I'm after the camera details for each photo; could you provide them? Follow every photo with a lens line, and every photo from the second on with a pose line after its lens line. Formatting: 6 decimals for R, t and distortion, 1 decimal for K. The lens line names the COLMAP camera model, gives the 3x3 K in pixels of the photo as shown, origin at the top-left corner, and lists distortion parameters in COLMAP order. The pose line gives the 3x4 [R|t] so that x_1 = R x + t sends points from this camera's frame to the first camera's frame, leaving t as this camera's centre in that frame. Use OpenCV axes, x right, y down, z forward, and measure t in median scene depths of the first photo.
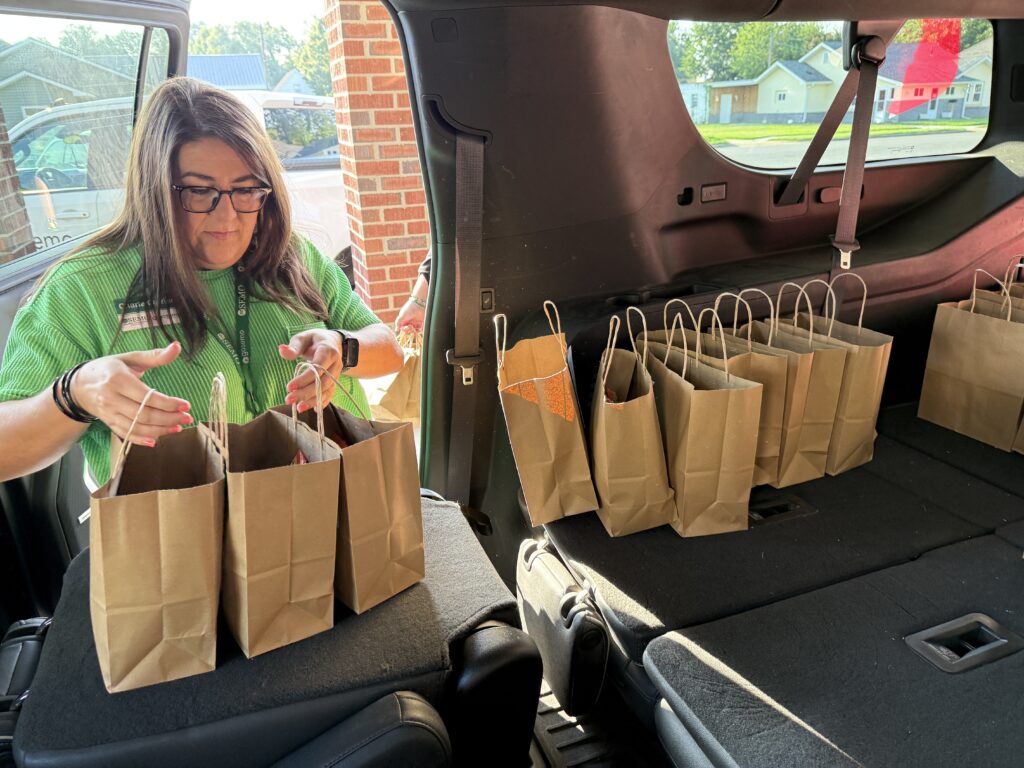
lens RADIAL K [[782.9, 0, 512.0], [0, 782.9, 384.0], [0, 0, 1]] dist [0.047108, -0.074680]
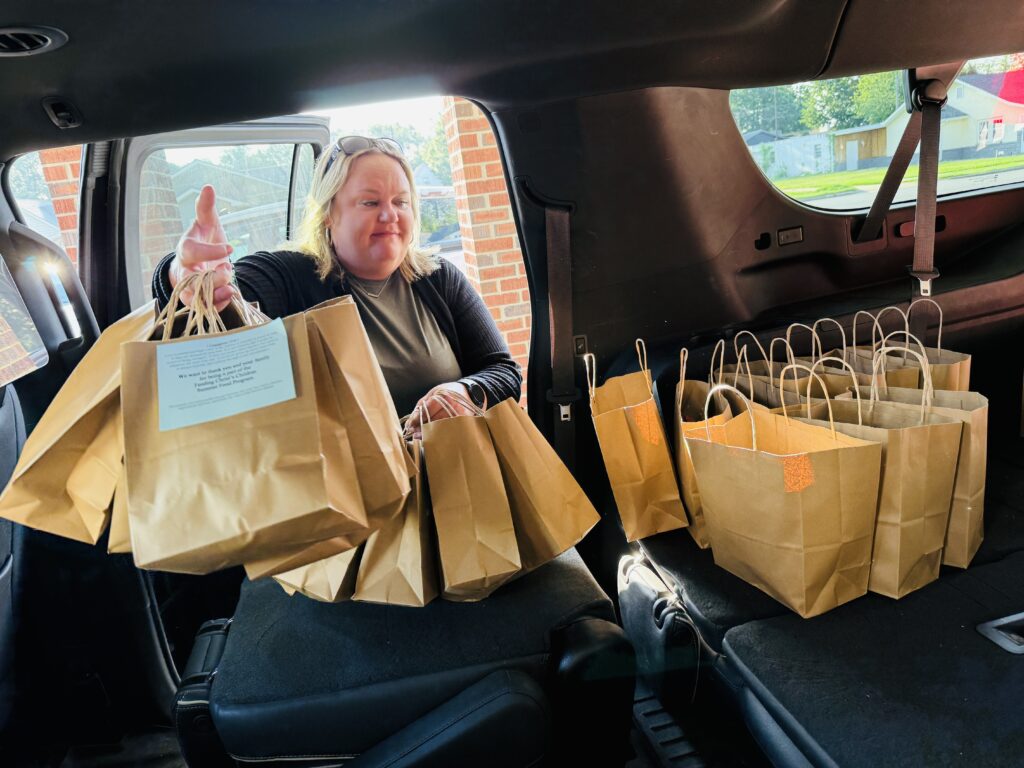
lens RADIAL K [[782.9, 0, 512.0], [0, 782.9, 384.0], [0, 0, 1]] dist [0.047108, -0.074680]
pose [[0.984676, -0.059806, -0.163817, 0.045935], [0.045224, 0.994792, -0.091342, 0.040145], [0.168426, 0.082534, 0.982253, -0.109018]]
